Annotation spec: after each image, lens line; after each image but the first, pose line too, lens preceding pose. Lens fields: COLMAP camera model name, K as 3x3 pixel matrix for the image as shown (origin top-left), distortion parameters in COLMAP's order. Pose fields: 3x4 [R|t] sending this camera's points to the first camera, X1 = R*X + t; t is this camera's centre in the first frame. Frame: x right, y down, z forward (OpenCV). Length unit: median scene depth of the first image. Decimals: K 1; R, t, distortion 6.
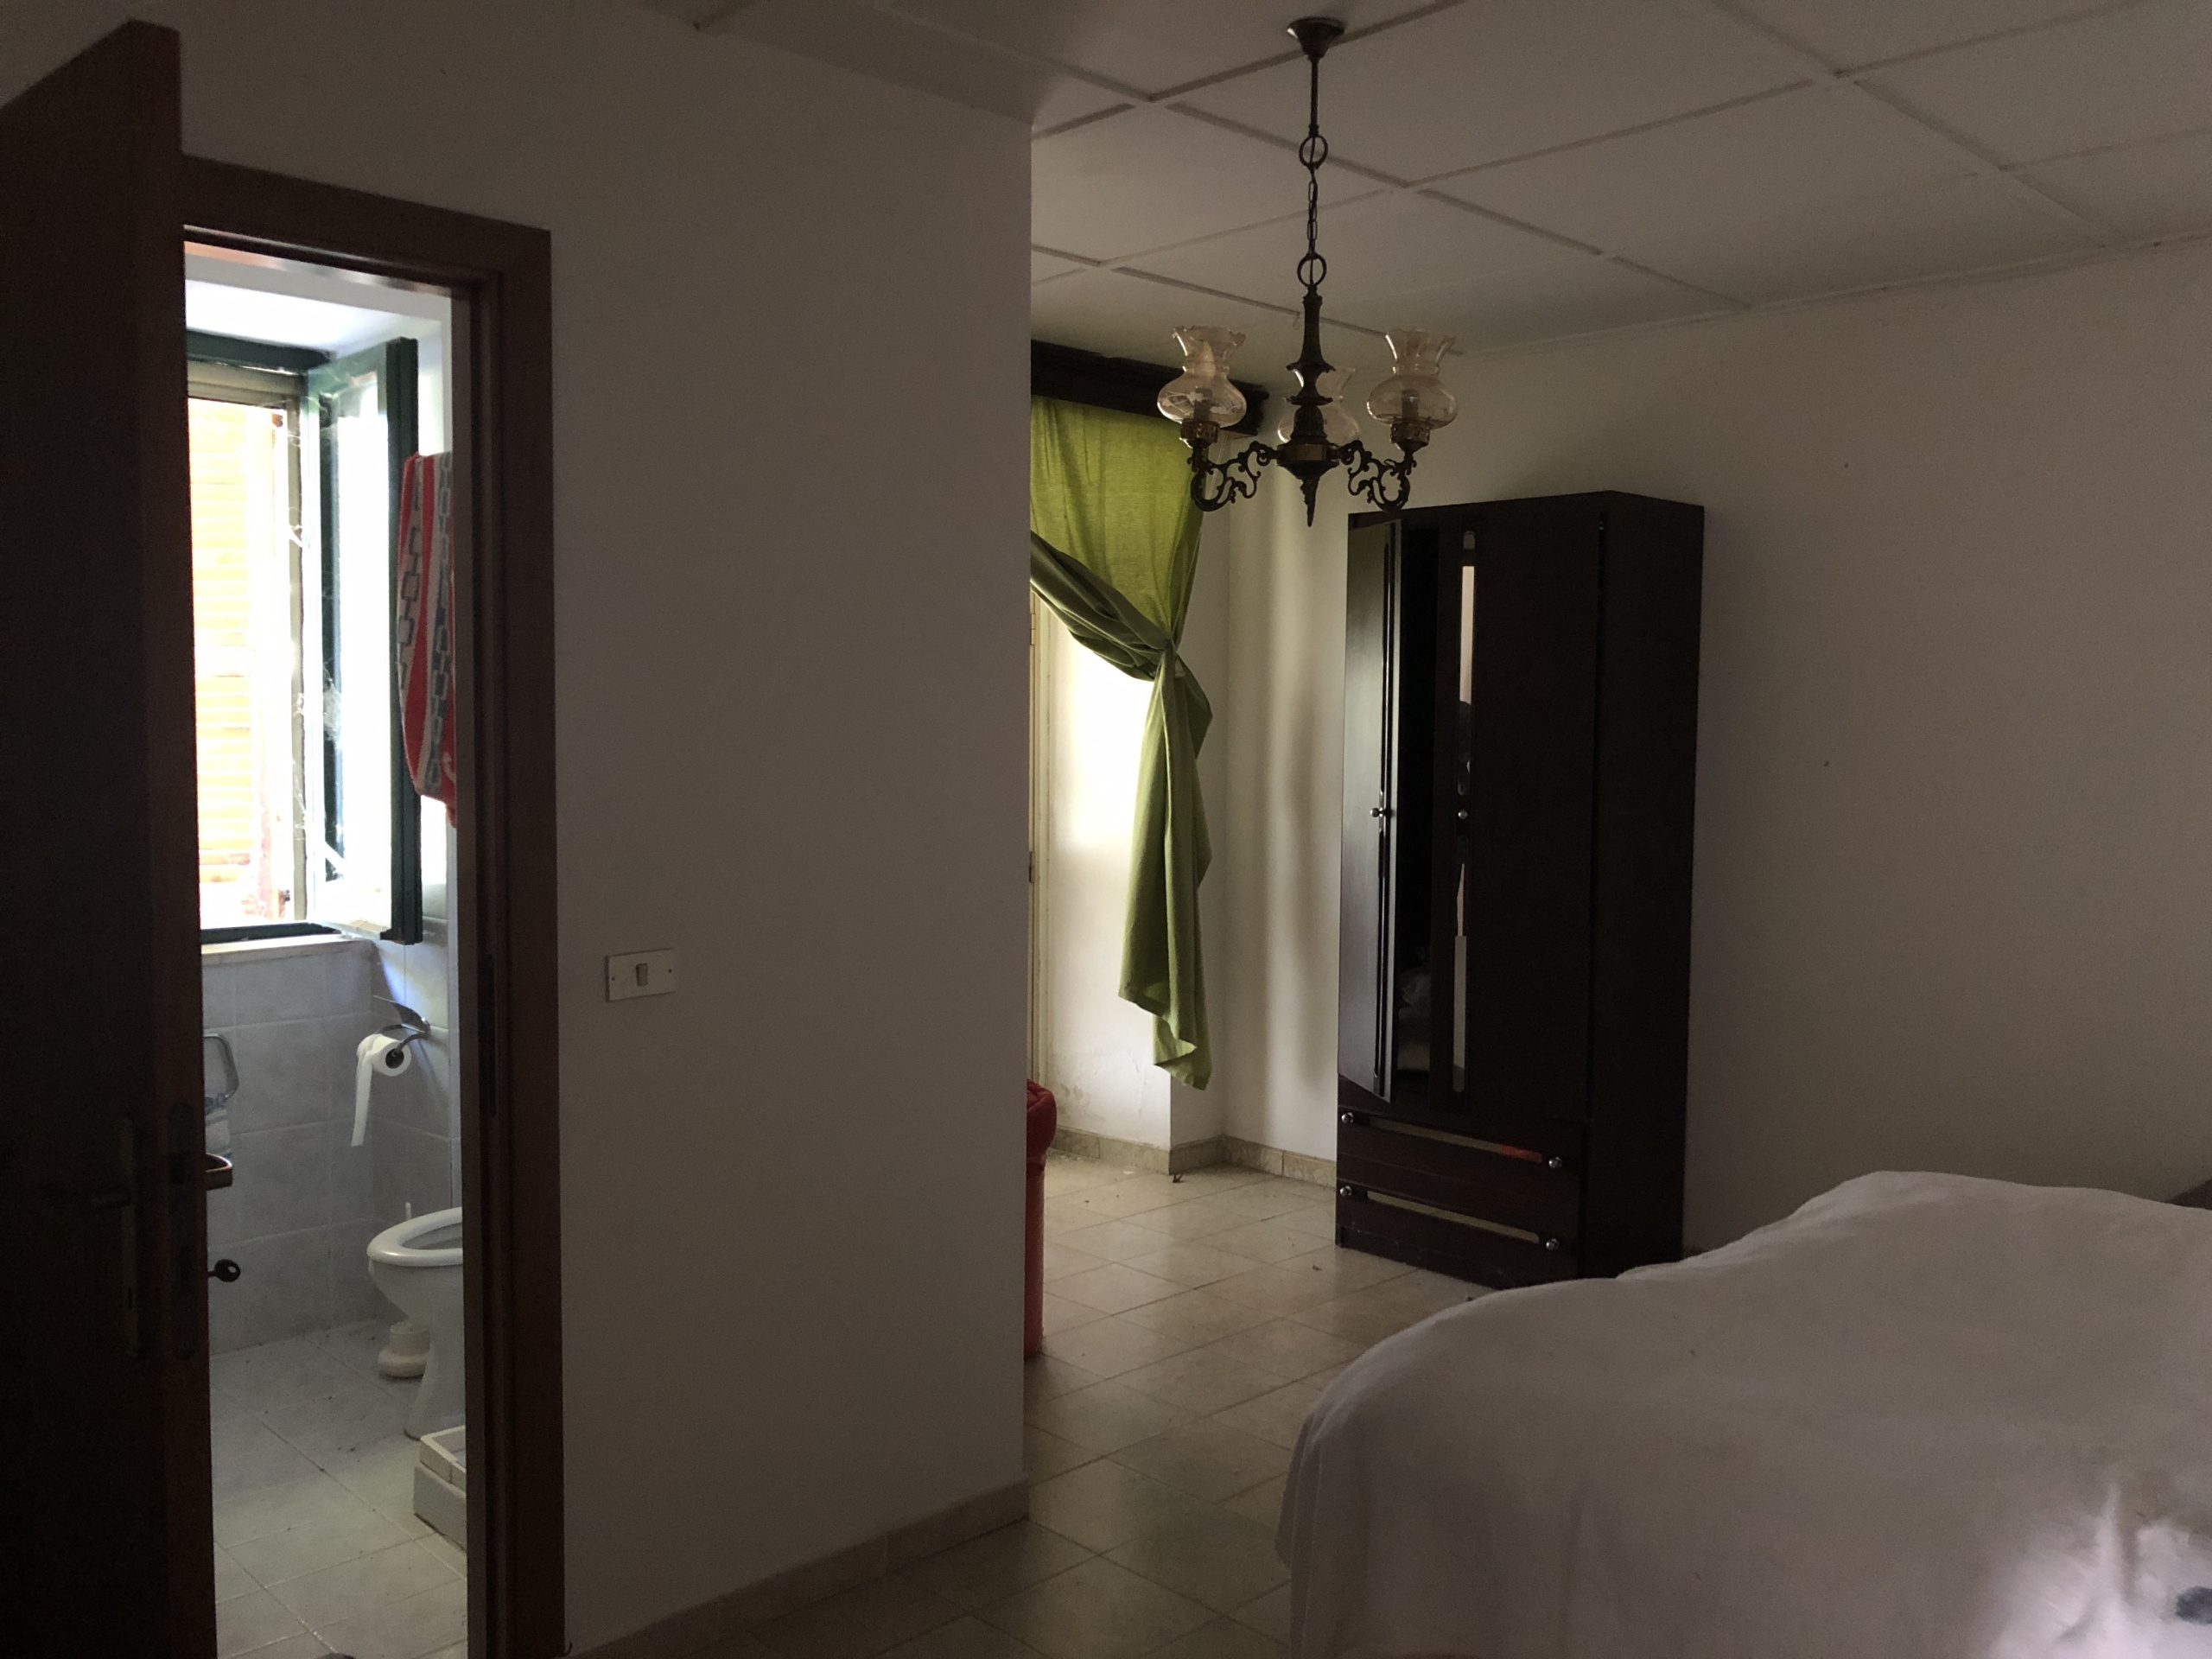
lens RADIAL K [[1811.2, 0, 1093.9], [0, 1811.2, 823.9], [0, 0, 1]] dist [0.007805, 0.013197]
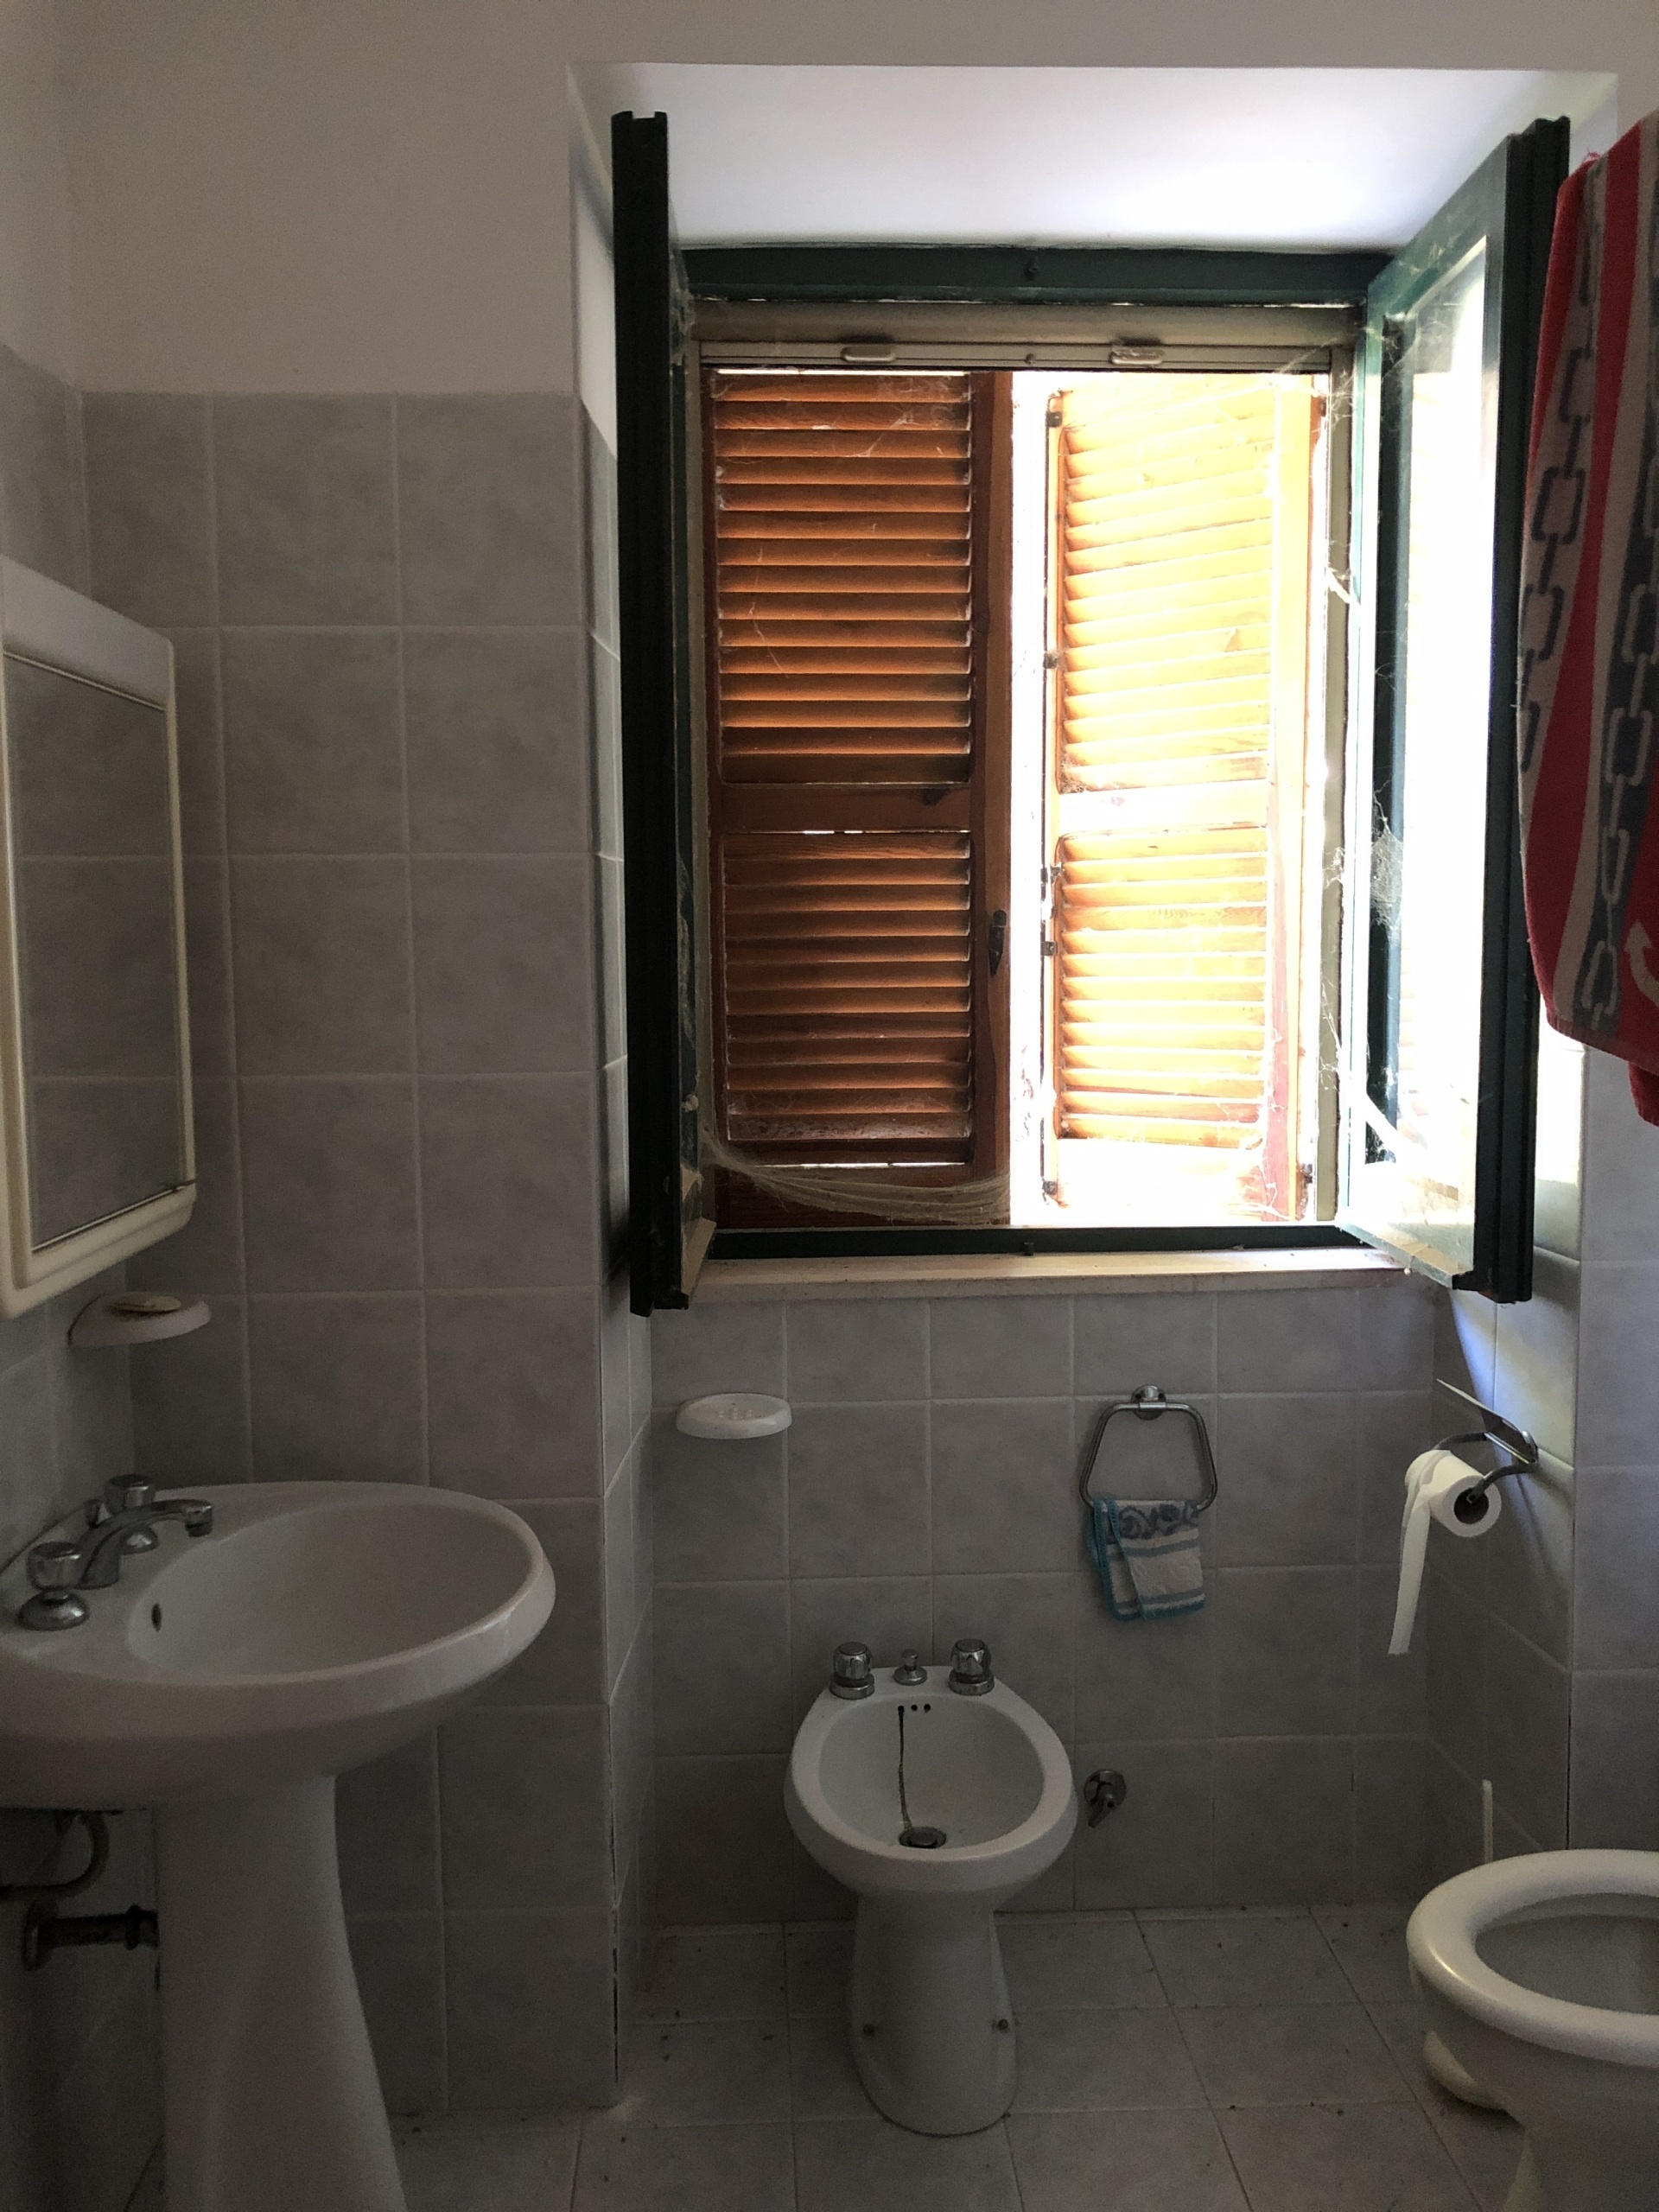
lens RADIAL K [[1811.2, 0, 819.8], [0, 1811.2, 1101.1], [0, 0, 1]] dist [0.007805, 0.013197]
pose [[0.755945, 0.044103, -0.653147, -0.174930], [-0.018904, 0.998783, 0.045563, -0.012126], [0.654362, -0.022096, 0.755859, 0.442877]]
